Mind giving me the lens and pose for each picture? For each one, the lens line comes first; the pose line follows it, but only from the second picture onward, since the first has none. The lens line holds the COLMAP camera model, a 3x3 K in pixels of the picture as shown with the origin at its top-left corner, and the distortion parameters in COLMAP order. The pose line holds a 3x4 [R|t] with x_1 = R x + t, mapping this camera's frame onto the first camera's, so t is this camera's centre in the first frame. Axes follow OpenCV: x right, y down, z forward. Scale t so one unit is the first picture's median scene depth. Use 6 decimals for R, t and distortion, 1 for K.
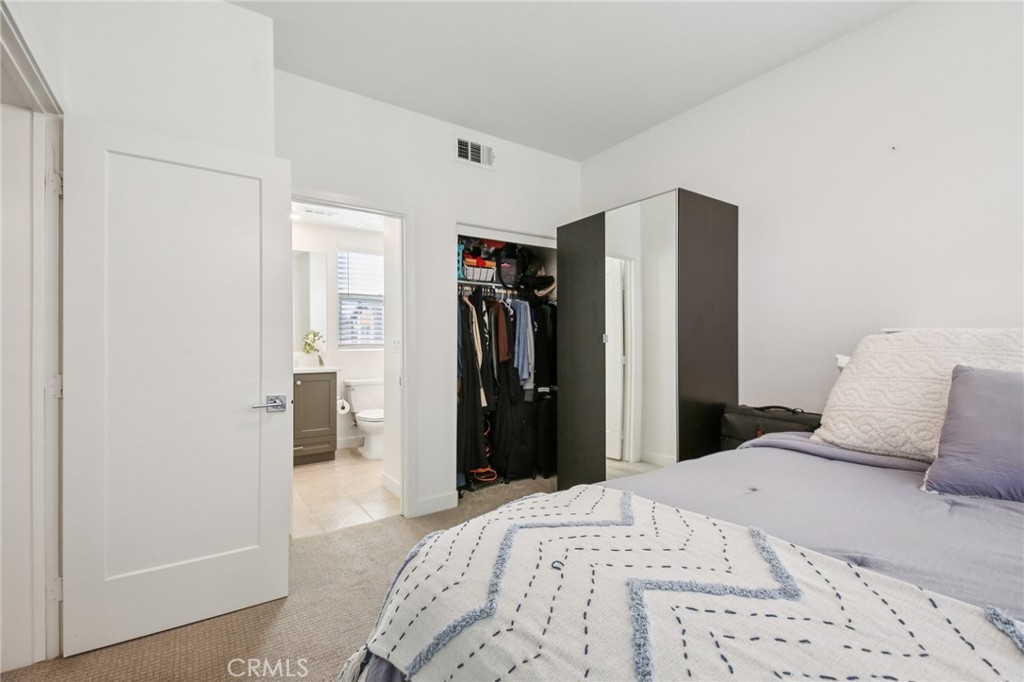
lens RADIAL K [[464.0, 0, 514.4], [0, 464.0, 343.8], [0, 0, 1]] dist [-0.010084, 0.000001]
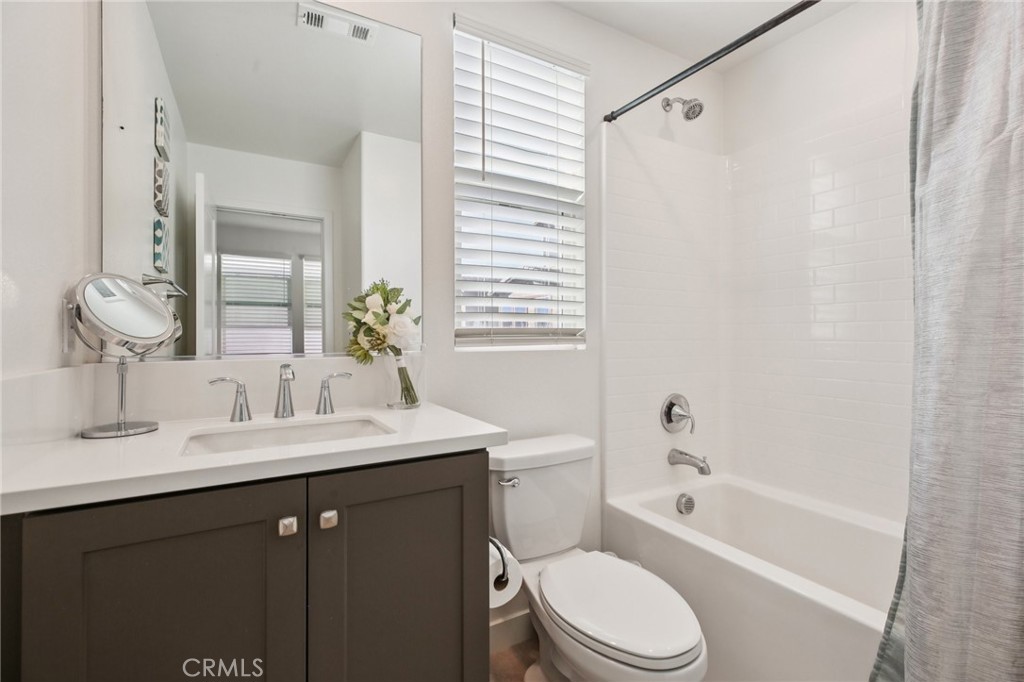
lens RADIAL K [[464.0, 0, 509.5], [0, 464.0, 336.6], [0, 0, 1]] dist [-0.010084, 0.000001]
pose [[0.996482, 0.003196, -0.083743, -0.333321], [-0.002742, 0.999981, 0.005546, 0.003705], [0.083760, -0.005297, 0.996472, 0.724365]]
